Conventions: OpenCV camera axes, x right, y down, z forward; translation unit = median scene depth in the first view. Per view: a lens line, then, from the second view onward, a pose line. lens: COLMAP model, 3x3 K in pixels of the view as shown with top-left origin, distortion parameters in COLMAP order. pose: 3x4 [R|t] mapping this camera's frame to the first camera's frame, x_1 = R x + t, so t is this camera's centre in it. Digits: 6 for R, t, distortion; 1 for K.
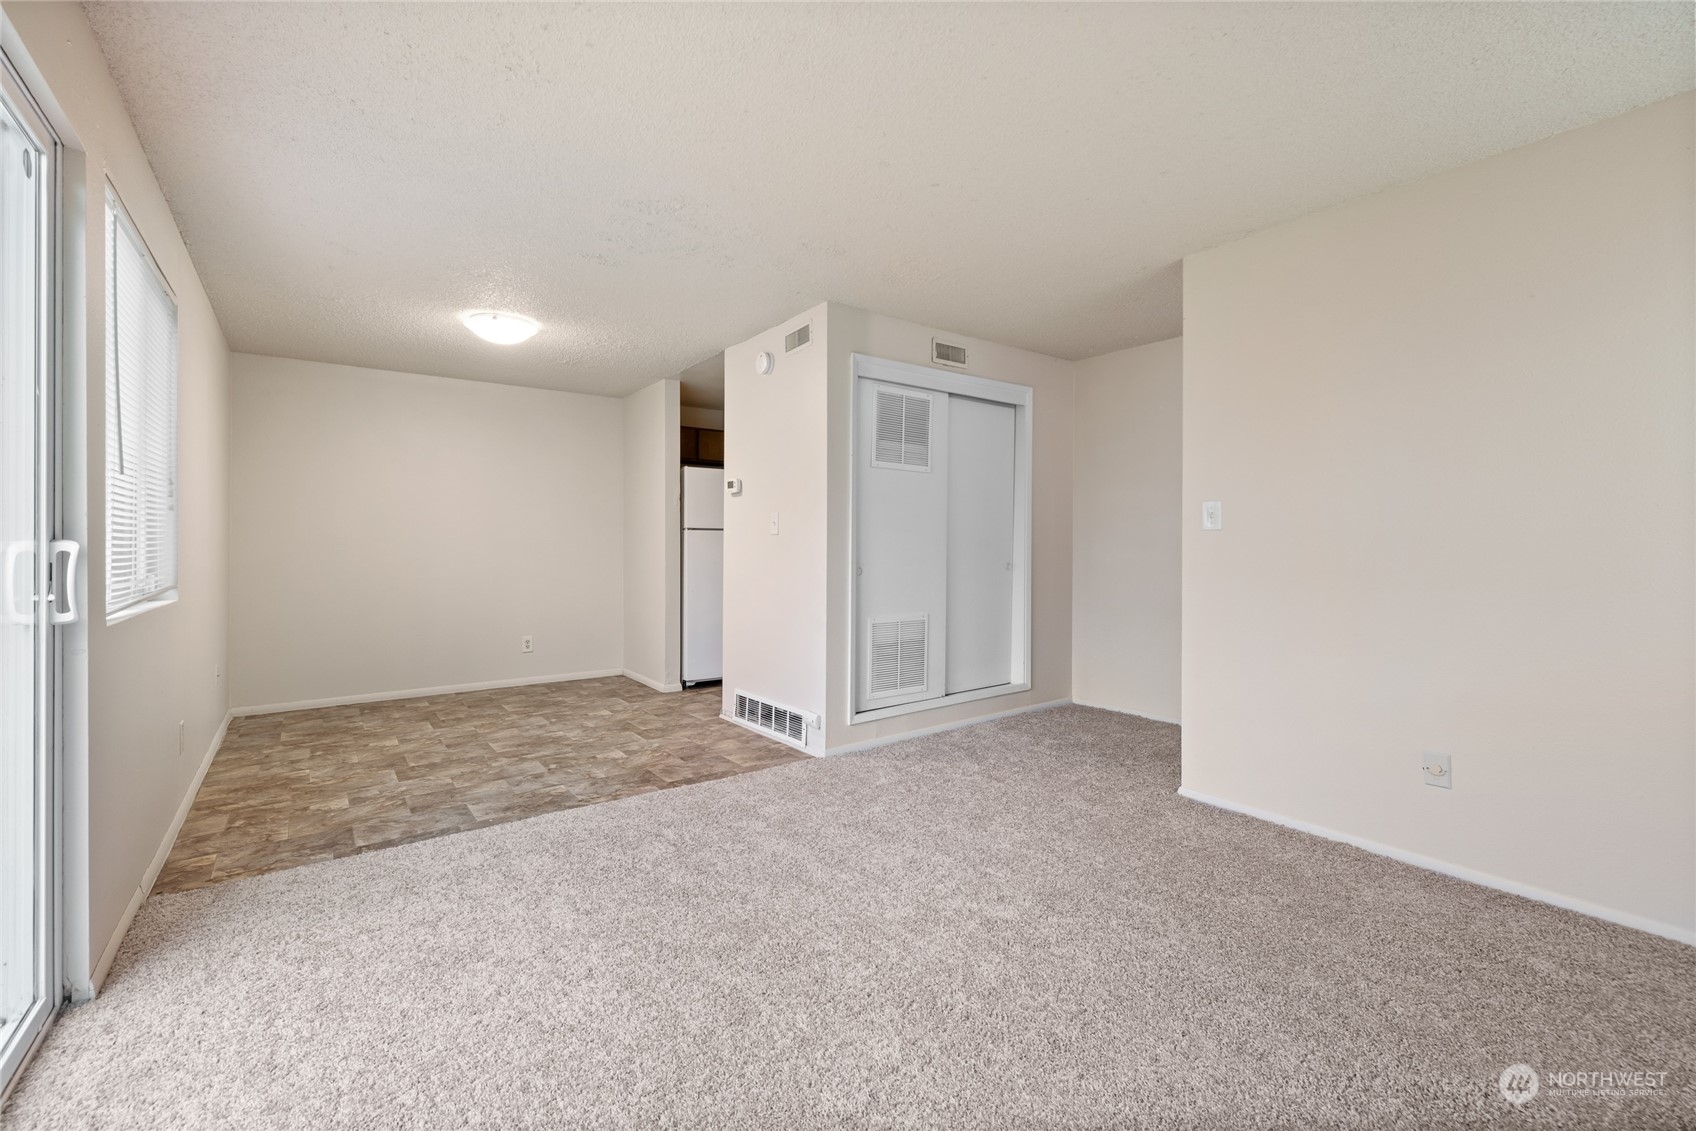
lens RADIAL K [[731.5, 0, 836.2], [0, 731.5, 554.0], [0, 0, 1]] dist [0.004189, 0.000780]
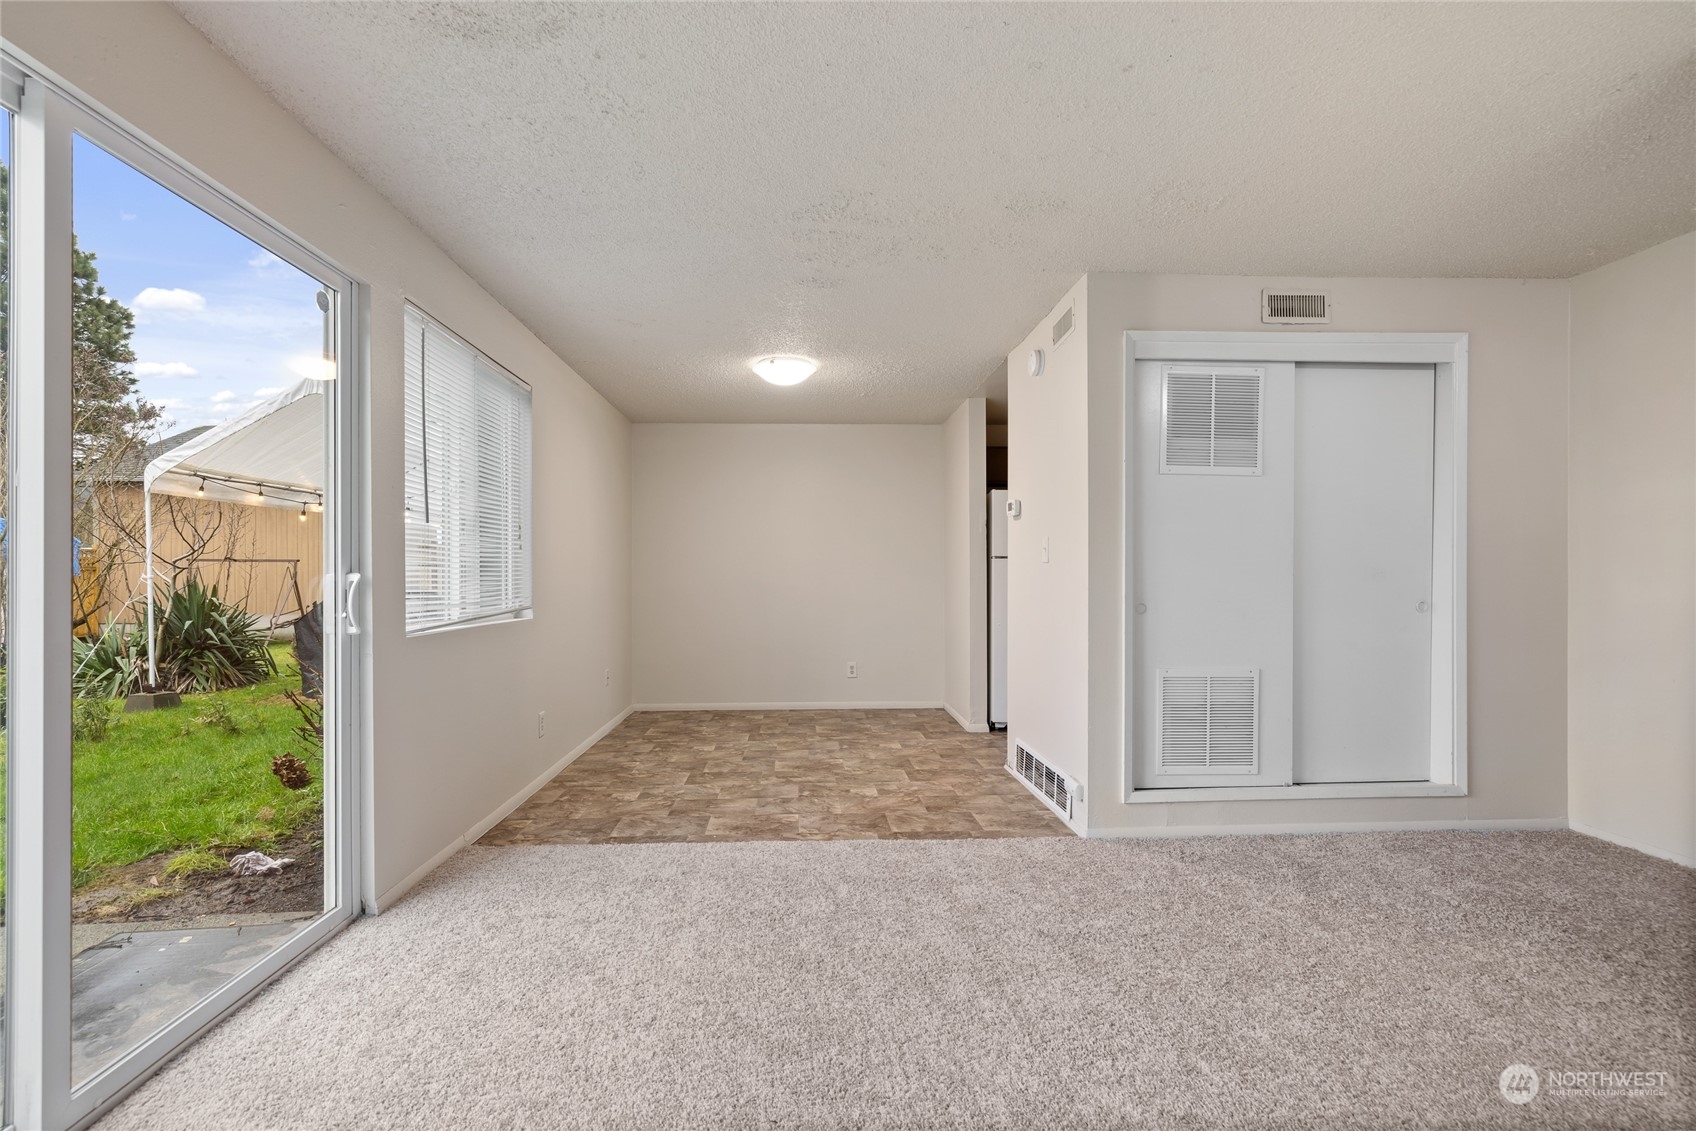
lens RADIAL K [[731.5, 0, 820.0], [0, 731.5, 578.7], [0, 0, 1]] dist [0.004189, 0.000780]
pose [[0.827308, 0.001575, -0.561747, 0.187264], [-0.005358, 0.999973, -0.005088, -0.002248], [0.561724, 0.007219, 0.827293, 0.159844]]
